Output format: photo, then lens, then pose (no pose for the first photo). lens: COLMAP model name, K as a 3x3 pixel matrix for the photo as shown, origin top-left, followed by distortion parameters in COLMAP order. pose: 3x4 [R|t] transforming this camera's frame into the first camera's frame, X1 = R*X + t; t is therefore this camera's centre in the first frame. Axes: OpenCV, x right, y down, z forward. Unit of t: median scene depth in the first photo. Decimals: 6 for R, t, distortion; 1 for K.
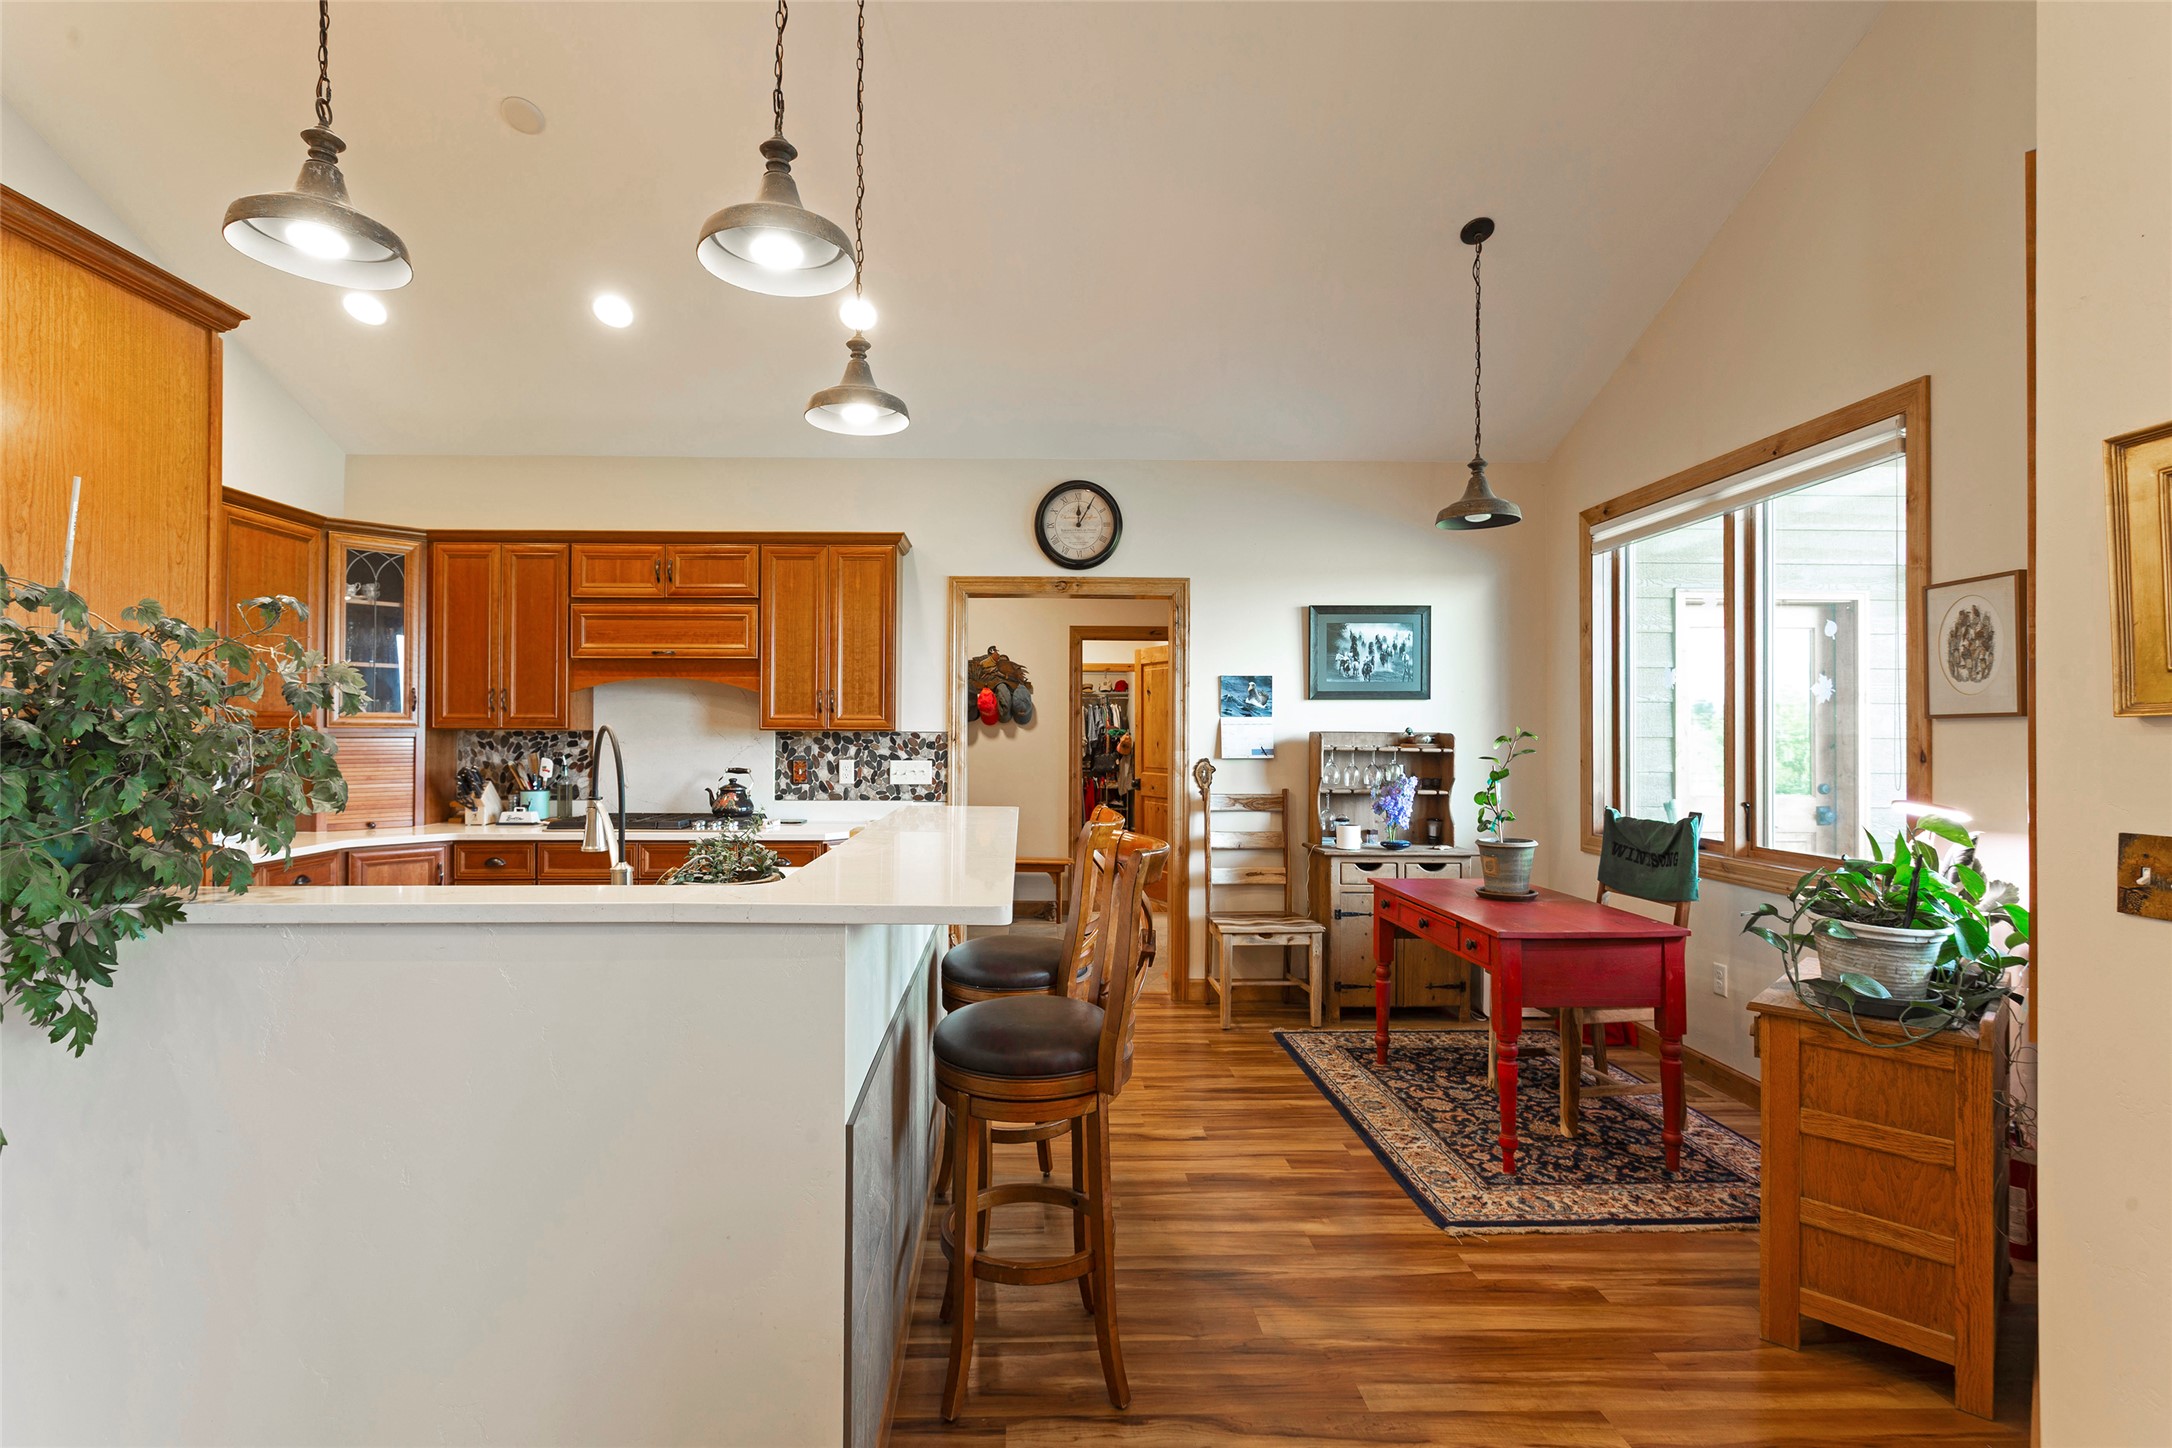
lens RADIAL K [[1071.8, 0, 1038.2], [0, 1071.8, 675.3], [0, 0, 1]] dist [0.000804, 0.000476]
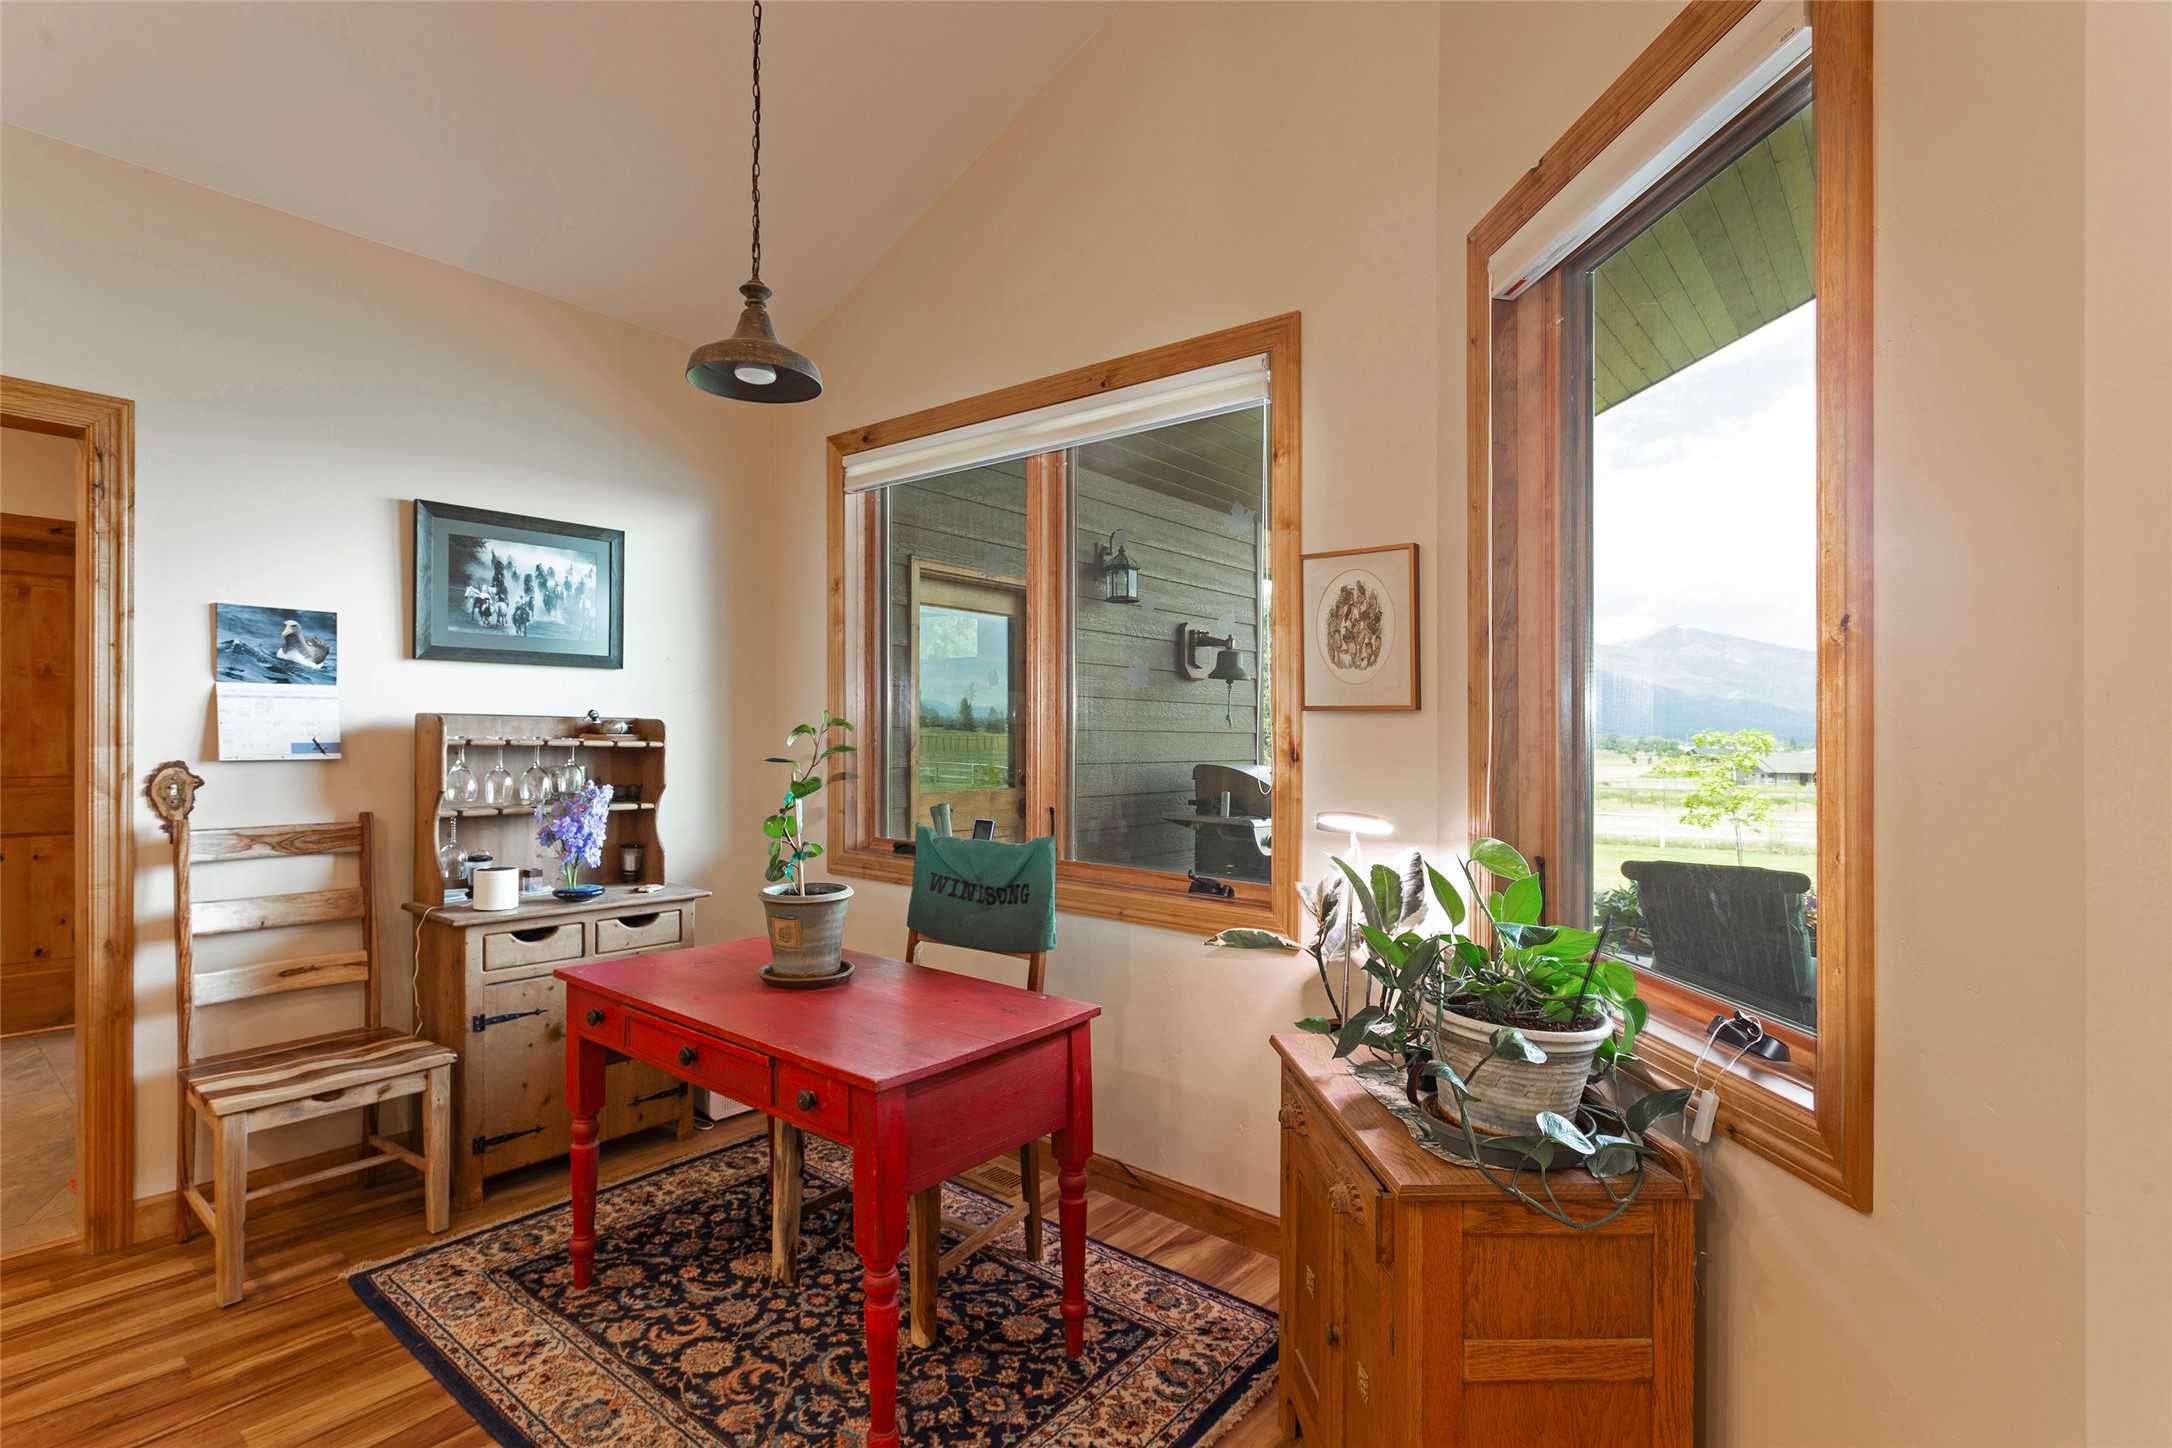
lens RADIAL K [[1039.8, 0, 1141.4], [0, 1039.8, 762.0], [0, 0, 1]] dist [0.000541, 0.000067]
pose [[0.627736, -0.017161, 0.778237, 0.065500], [-0.056116, 0.996158, 0.067230, 0.020915], [-0.776401, -0.085874, 0.624362, 0.372100]]
